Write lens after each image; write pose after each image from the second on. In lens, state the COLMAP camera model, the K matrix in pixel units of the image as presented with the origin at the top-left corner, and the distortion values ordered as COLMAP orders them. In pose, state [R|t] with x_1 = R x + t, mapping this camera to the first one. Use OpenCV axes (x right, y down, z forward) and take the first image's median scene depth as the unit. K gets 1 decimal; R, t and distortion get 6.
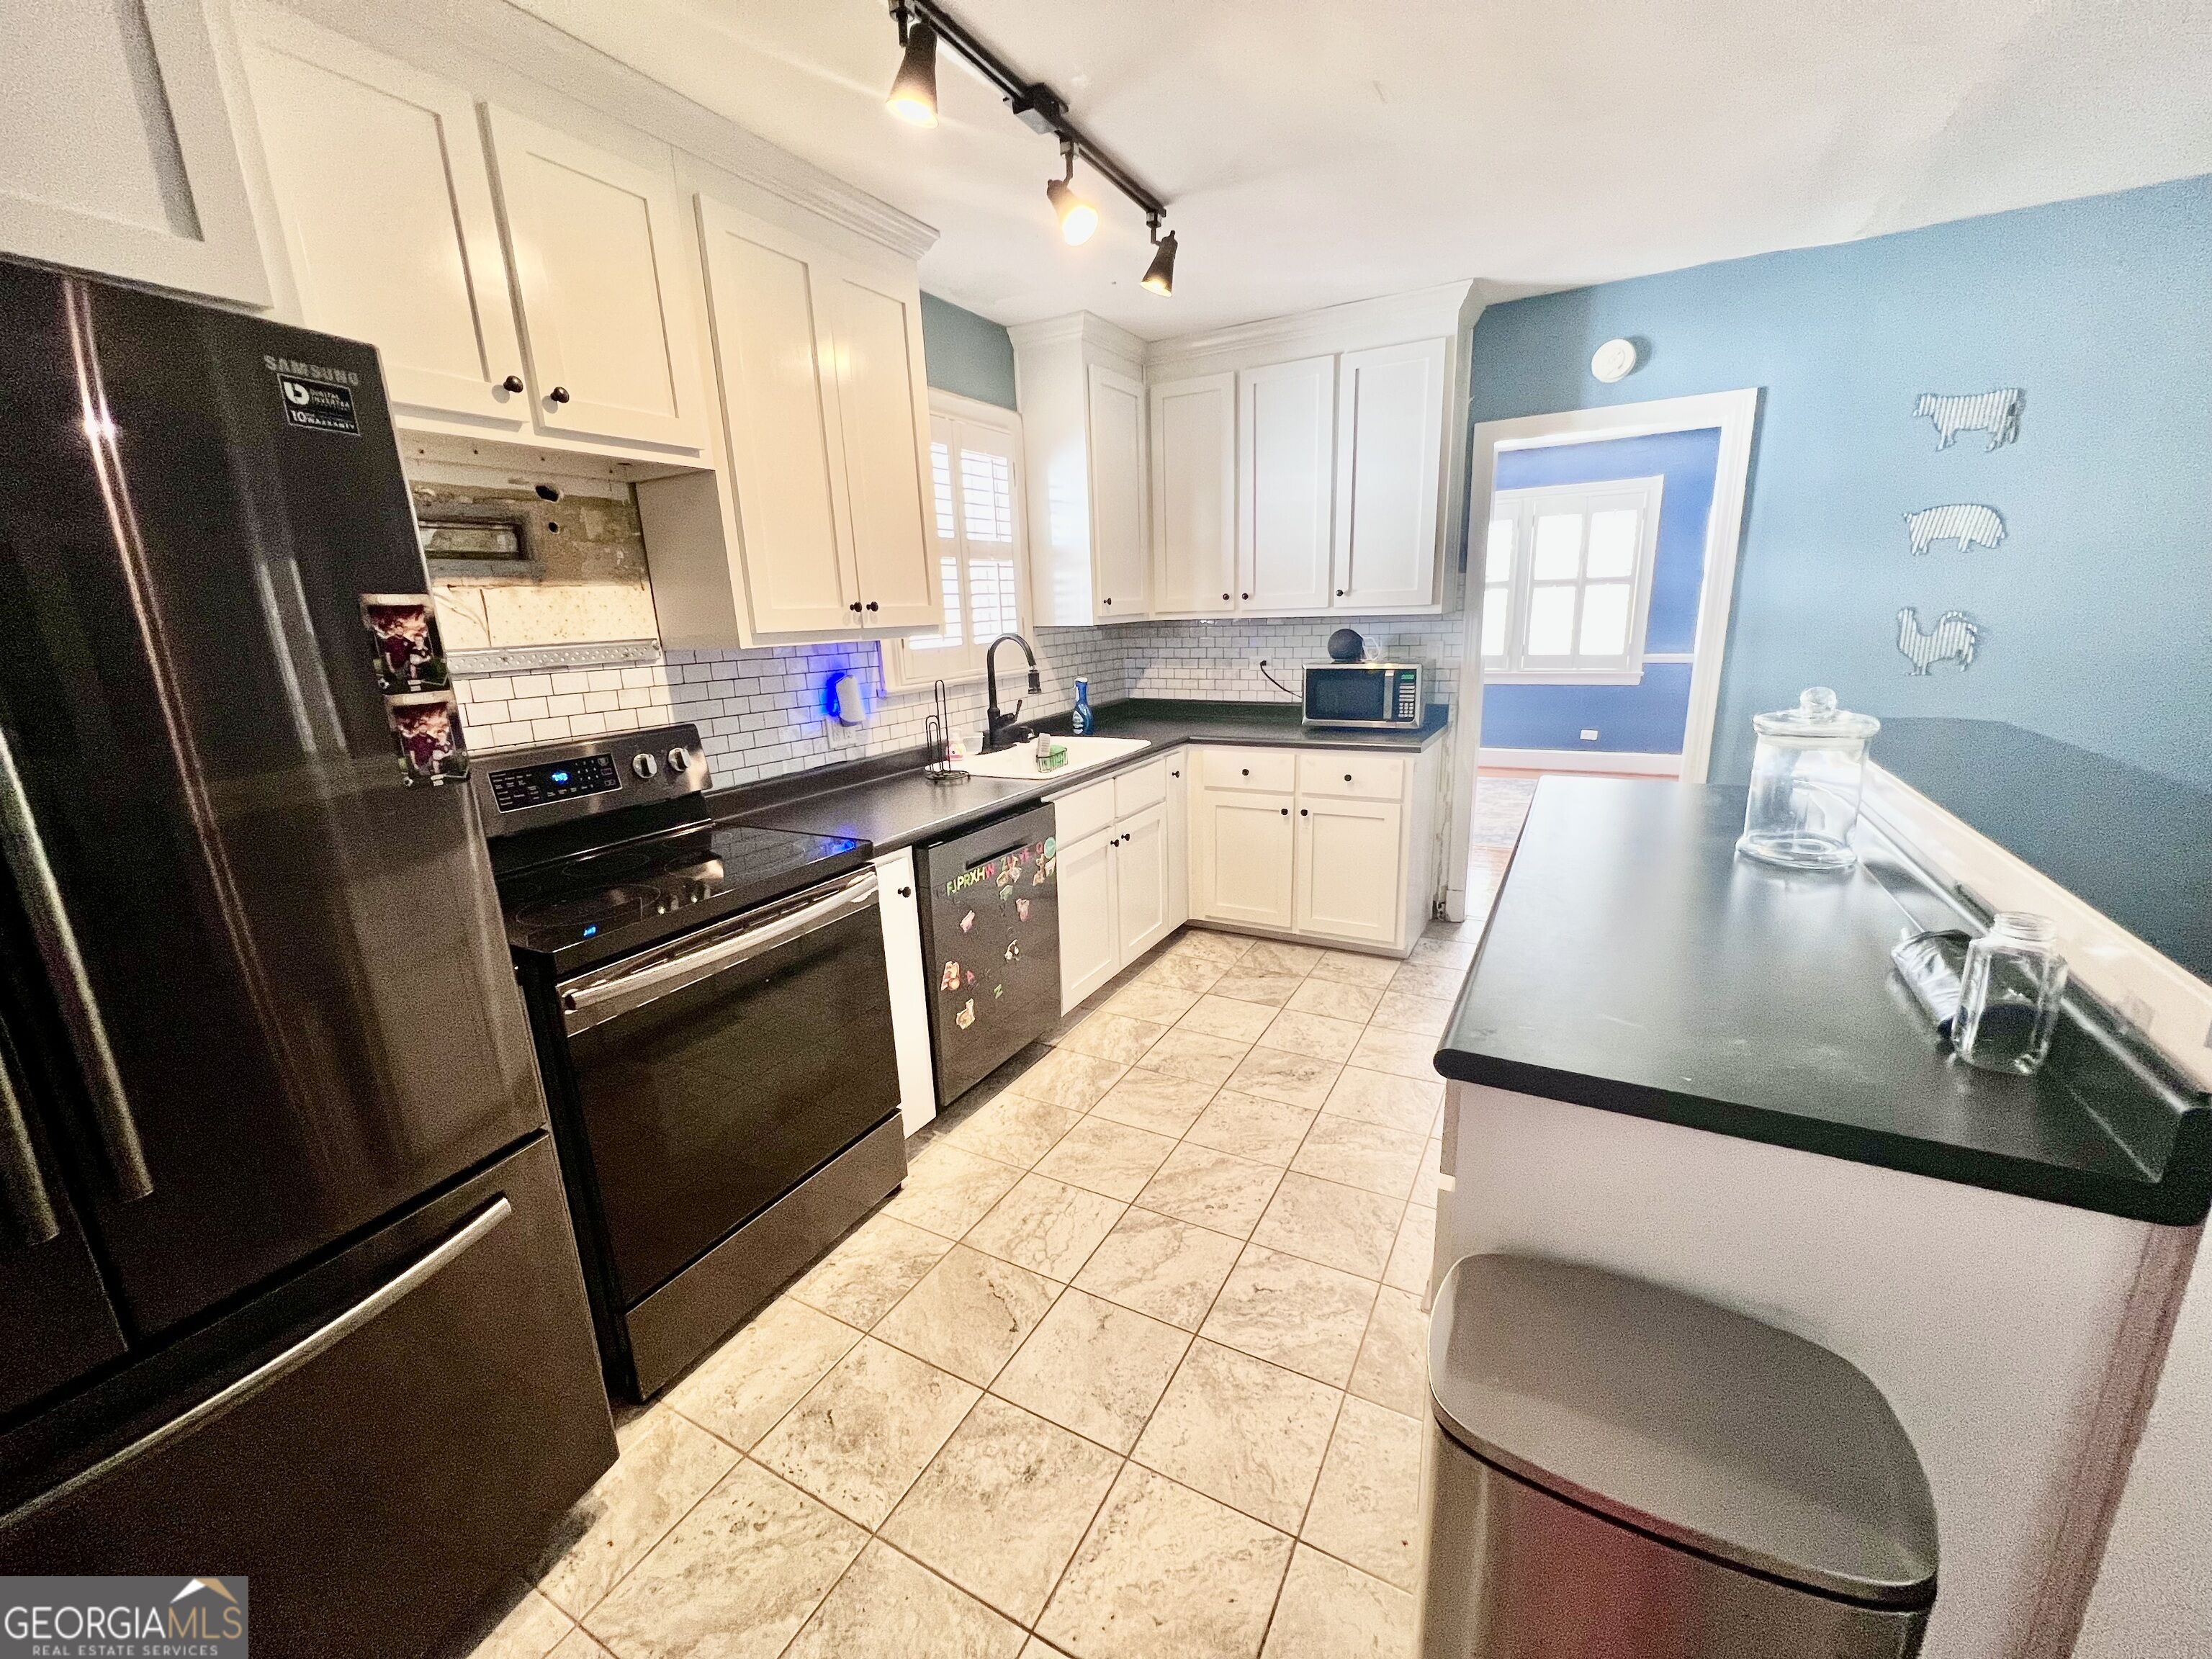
lens RADIAL K [[882.4, 0, 1105.5], [0, 882.4, 832.7], [0, 0, 1]] dist [-0.003753, 0.001053]
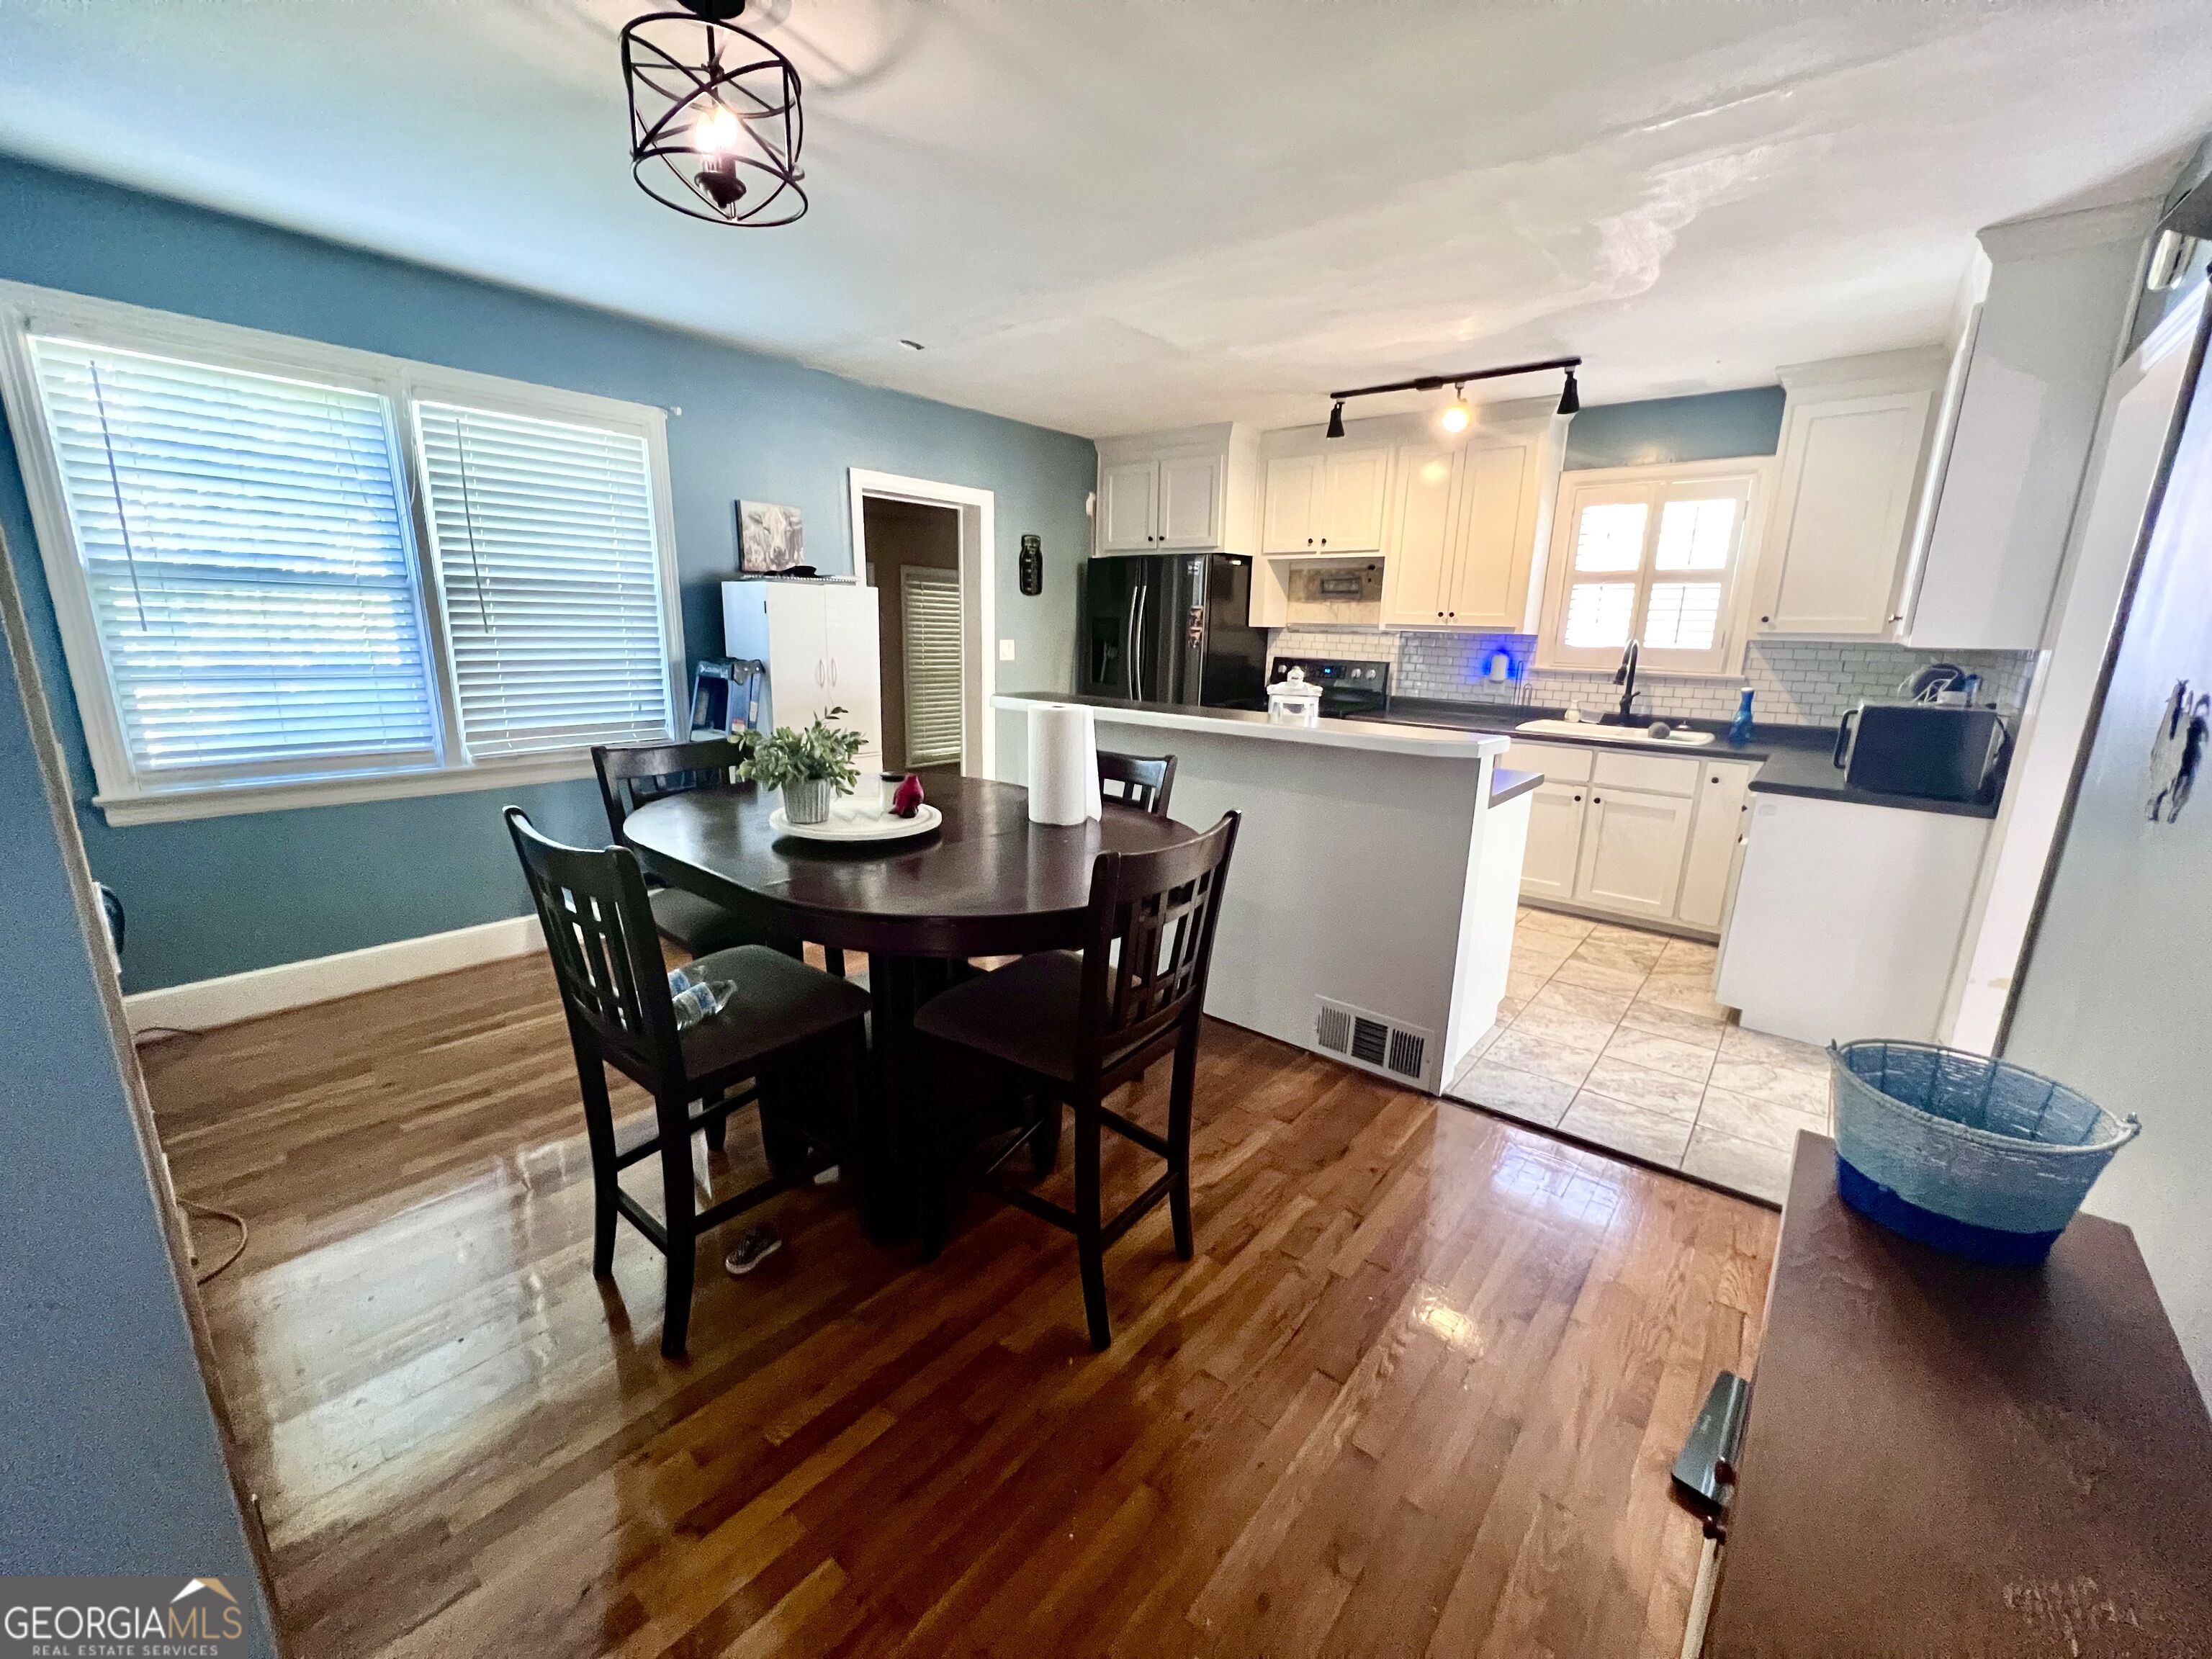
lens RADIAL K [[882.4, 0, 1107.2], [0, 882.4, 827.6], [0, 0, 1]] dist [-0.003753, 0.001053]
pose [[-0.186844, 0.256304, -0.948366, 1.639620], [-0.257304, 0.918898, 0.299033, -0.188145], [0.948095, 0.299890, -0.105743, 0.560098]]
